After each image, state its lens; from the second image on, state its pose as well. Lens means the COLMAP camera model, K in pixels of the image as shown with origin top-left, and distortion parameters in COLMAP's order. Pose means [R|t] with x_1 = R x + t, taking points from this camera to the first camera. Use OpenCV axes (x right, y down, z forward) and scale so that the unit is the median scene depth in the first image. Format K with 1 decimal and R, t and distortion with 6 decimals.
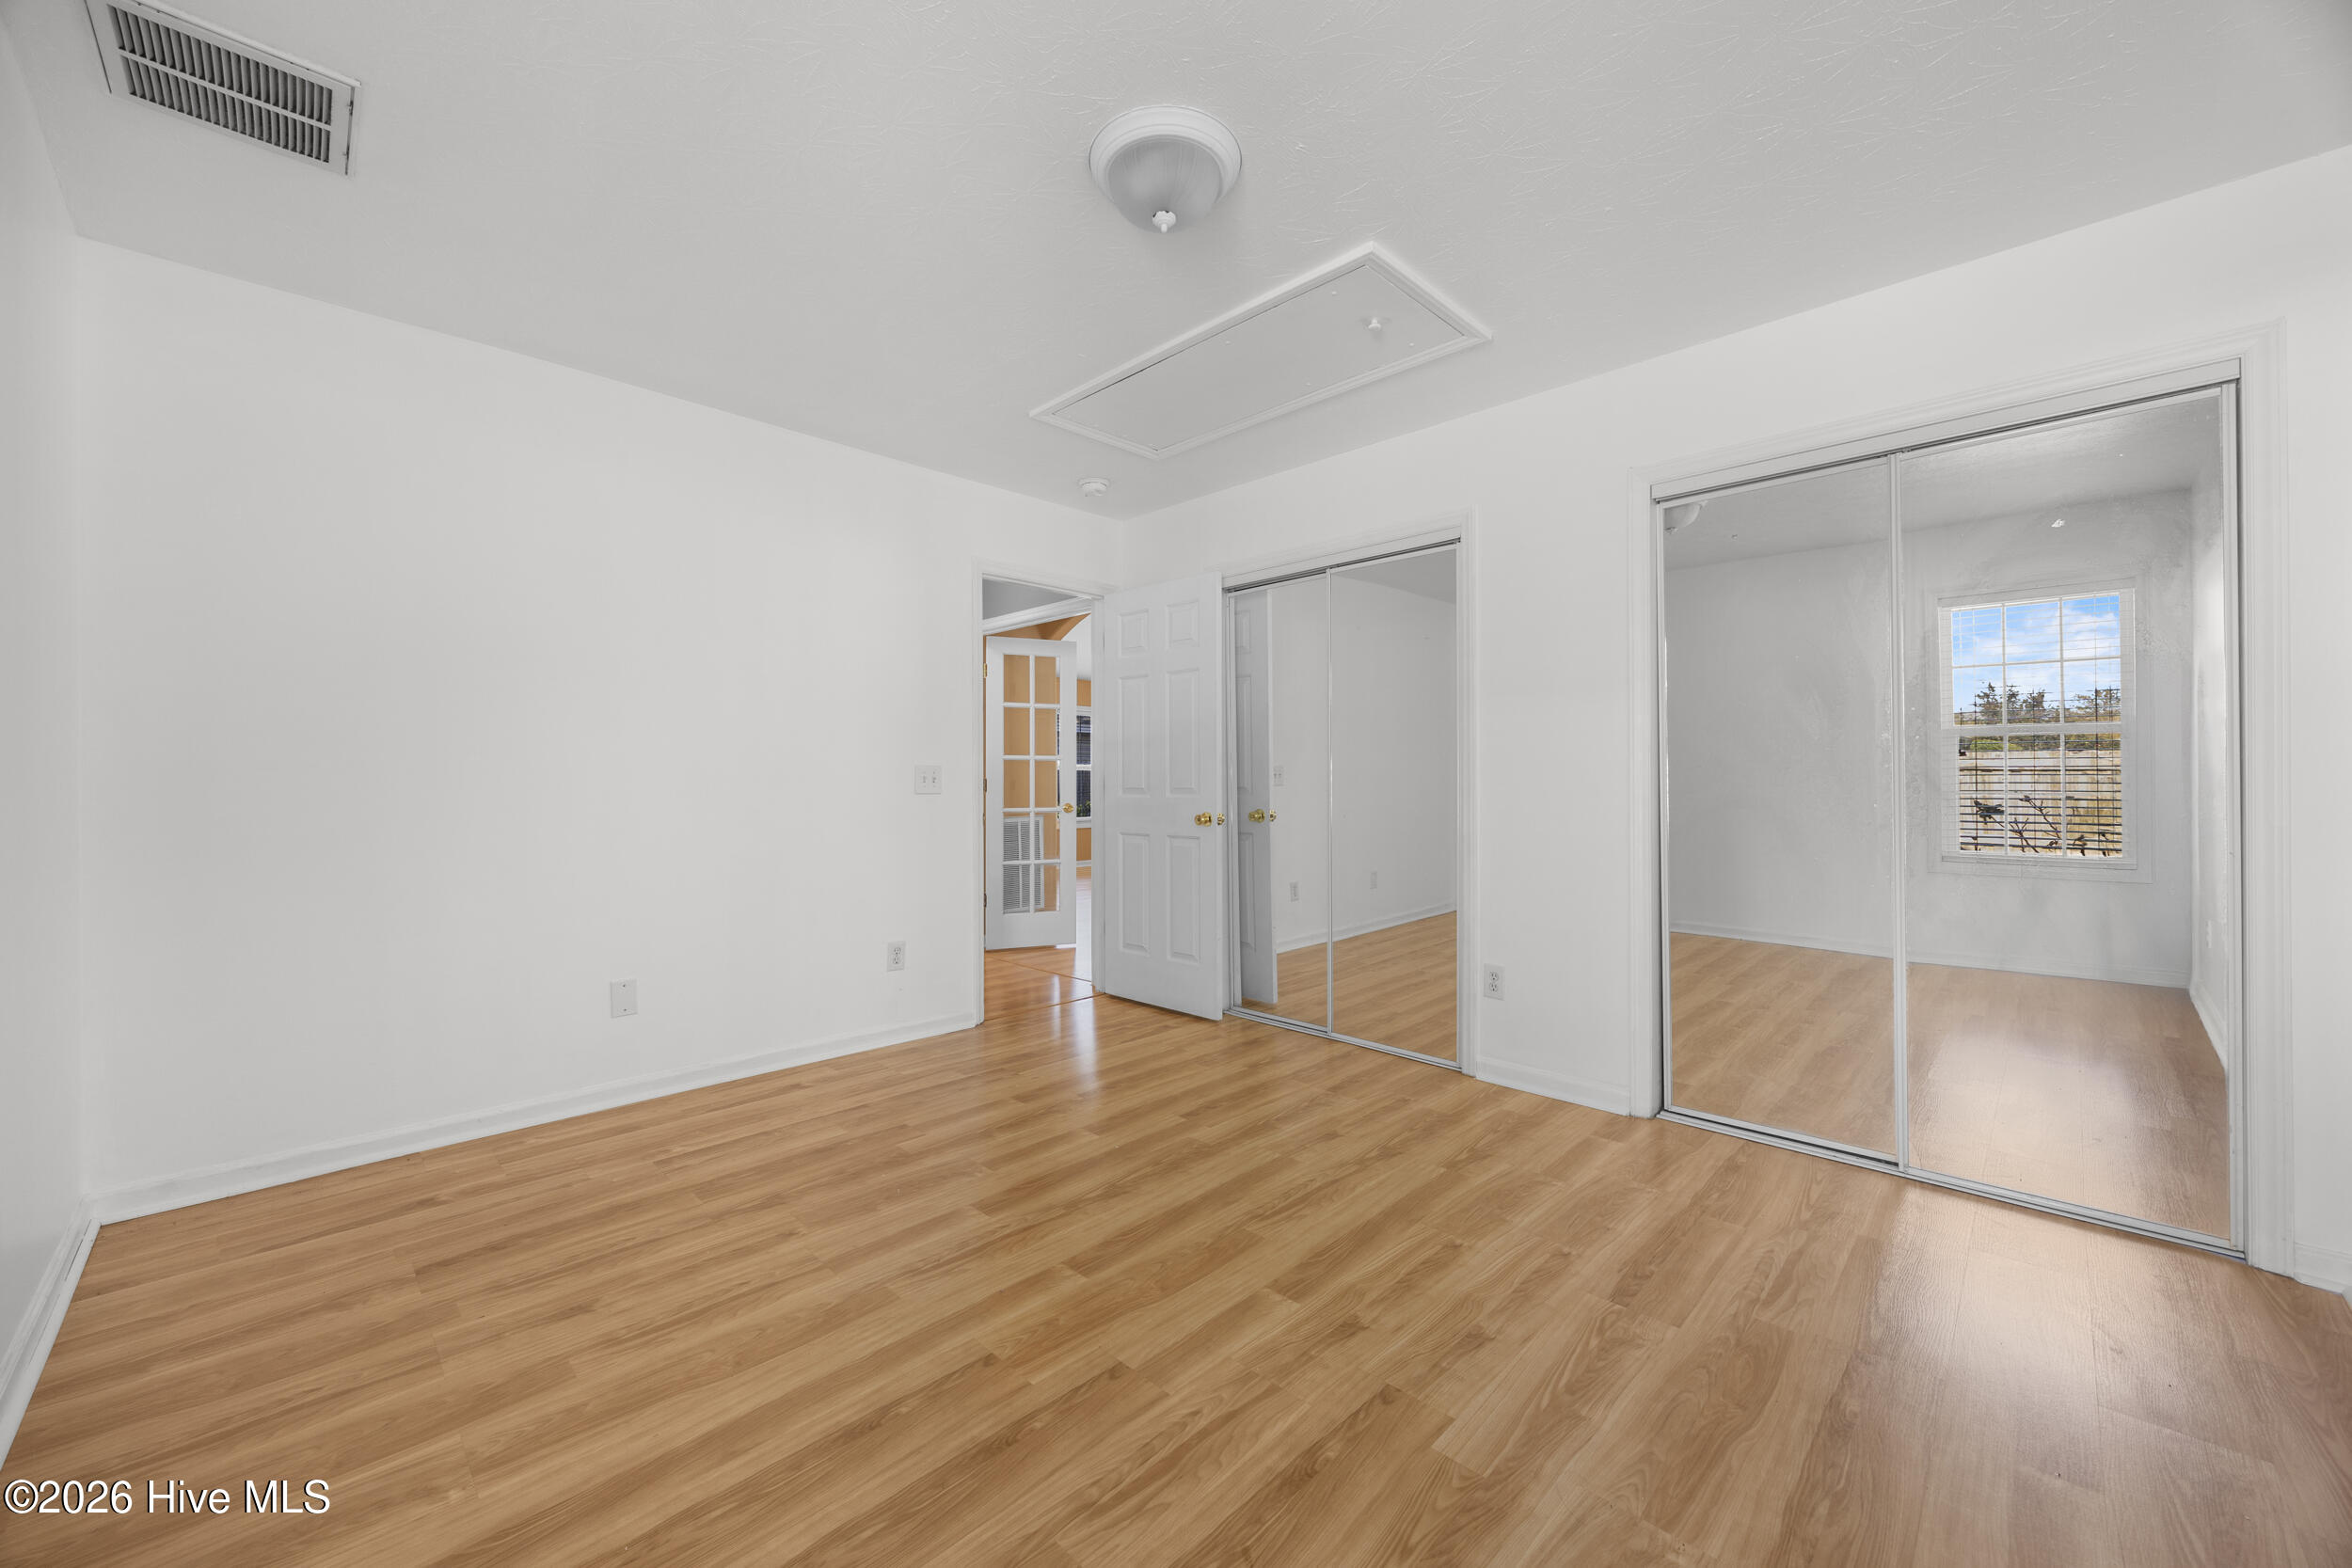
lens RADIAL K [[891.8, 0, 1175.7], [0, 891.8, 790.6], [0, 0, 1]] dist [-0.005418, 0.001056]
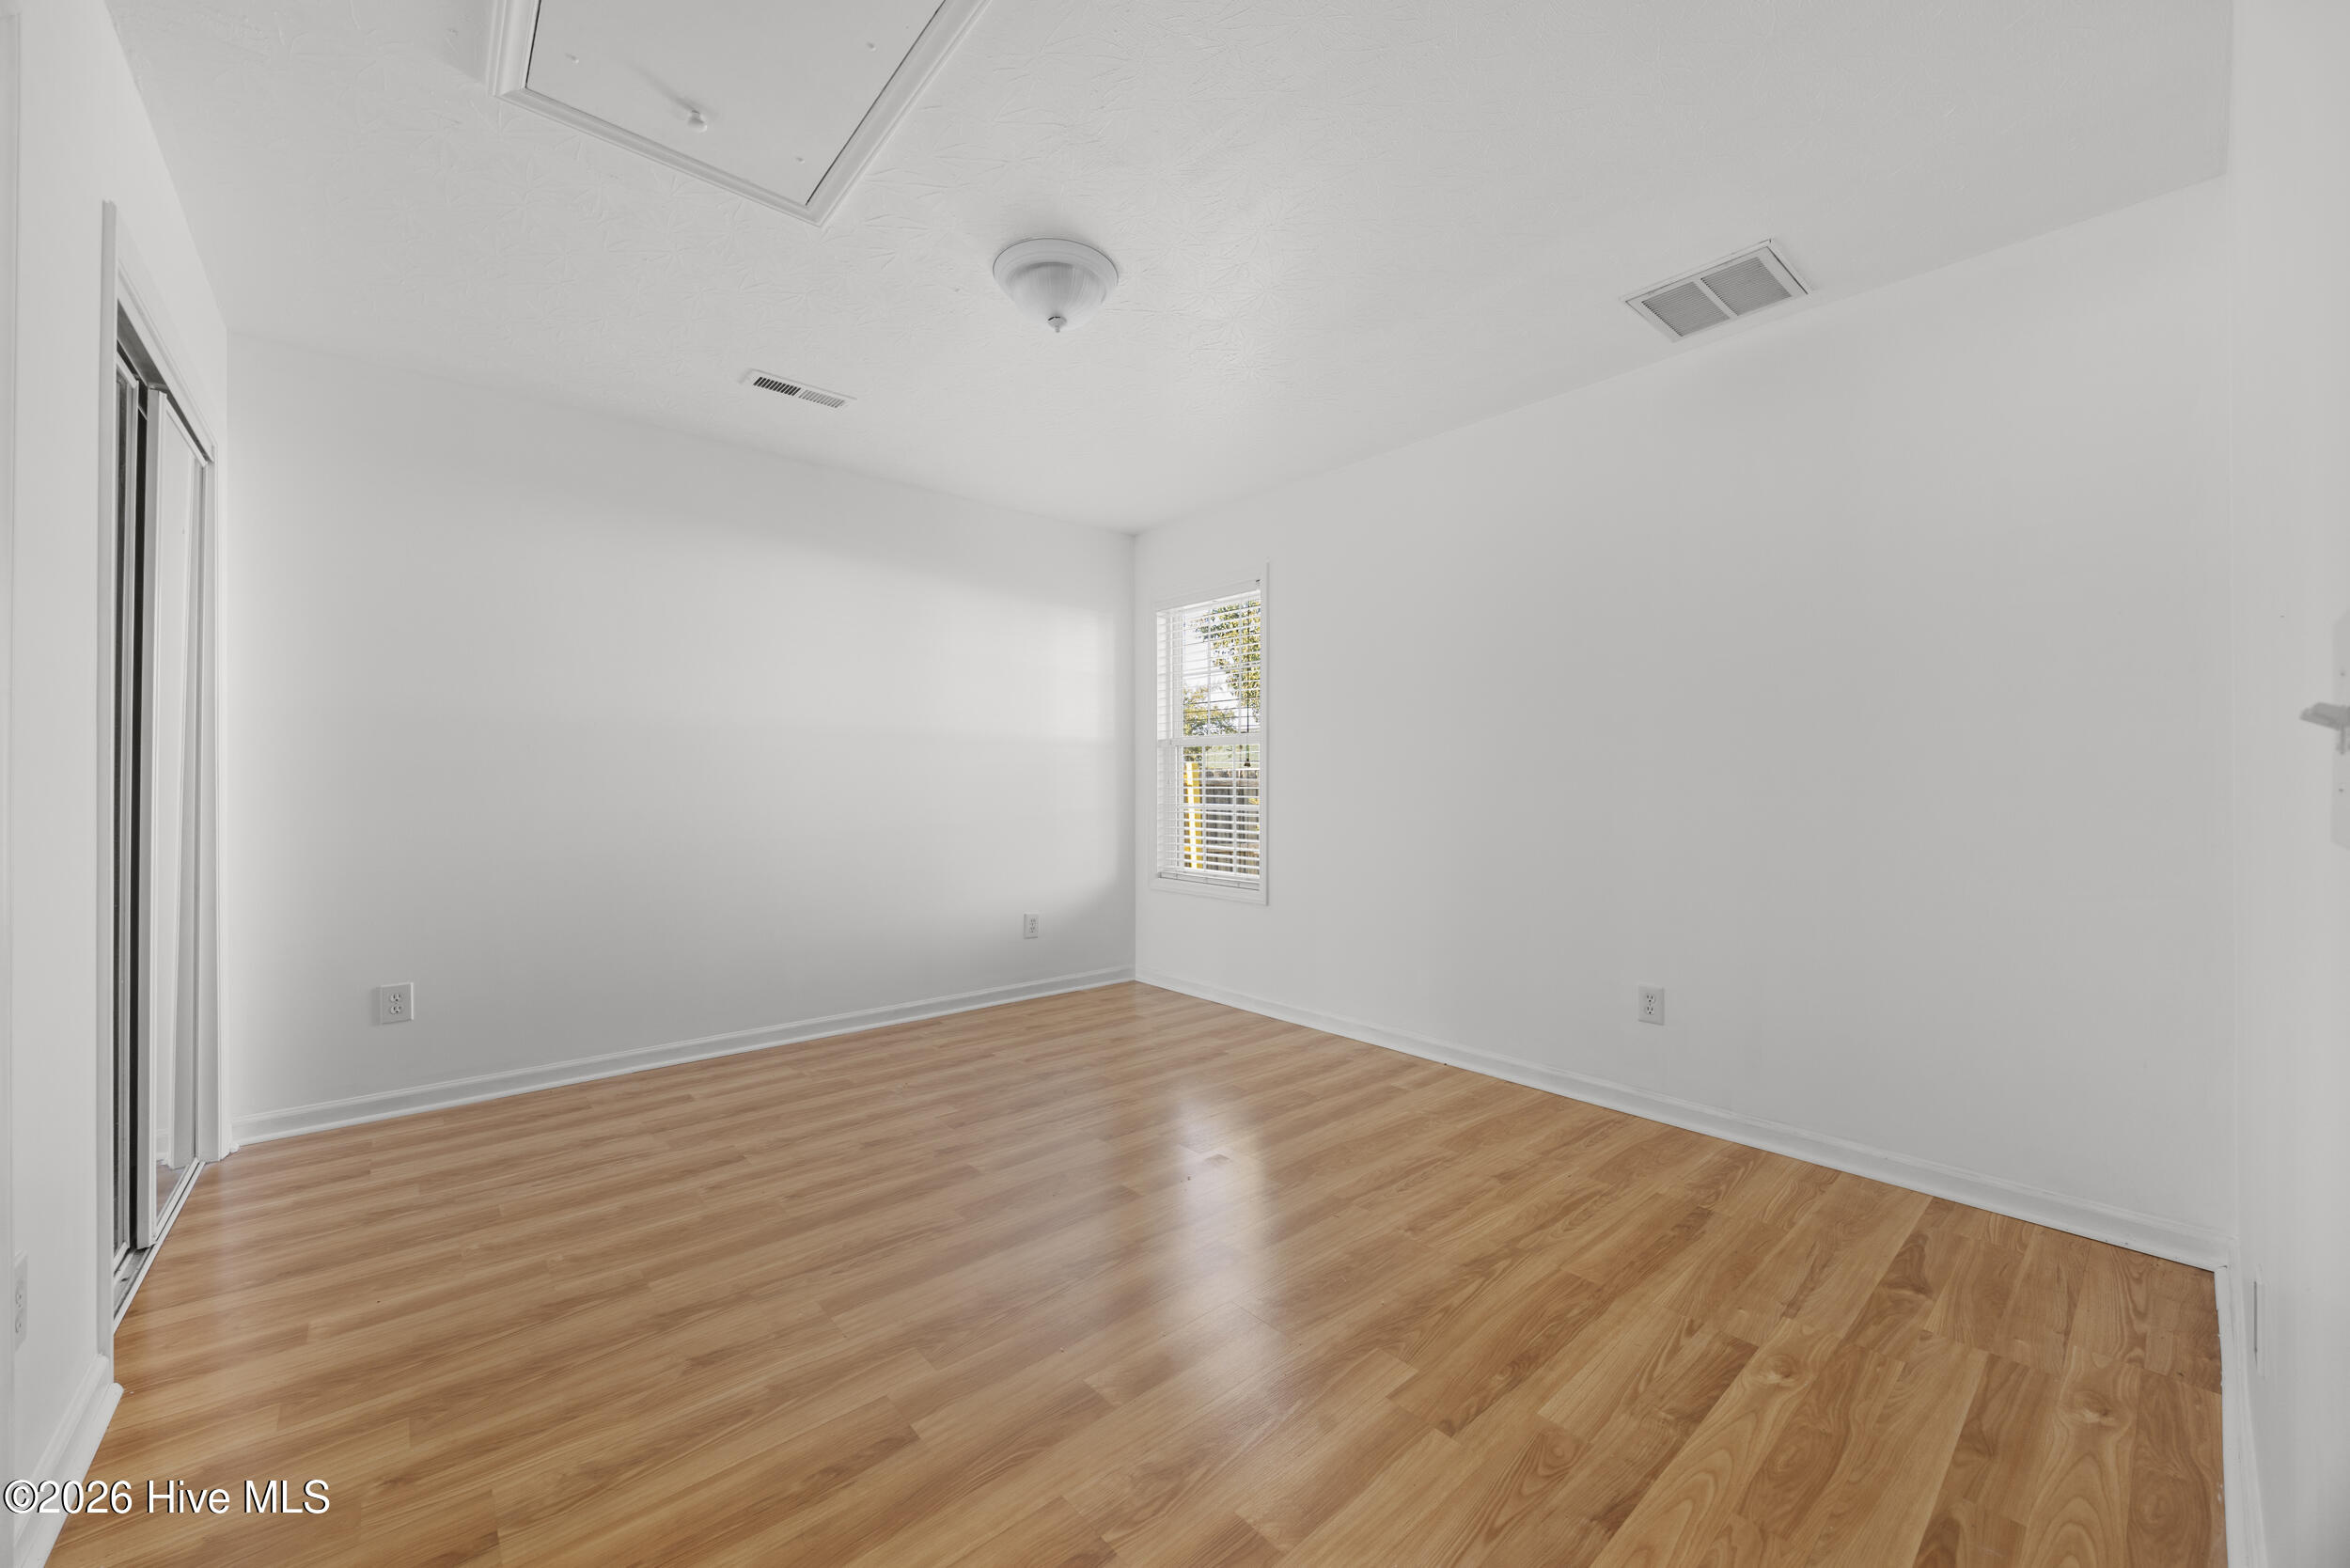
lens RADIAL K [[891.2, 0, 1181.2], [0, 891.2, 776.3], [0, 0, 1]] dist [-0.005418, 0.001056]
pose [[-0.997562, 0.003183, 0.069707, -0.248982], [0.002993, 0.999992, -0.002829, -0.010279], [-0.069715, -0.002613, -0.997564, 2.057906]]
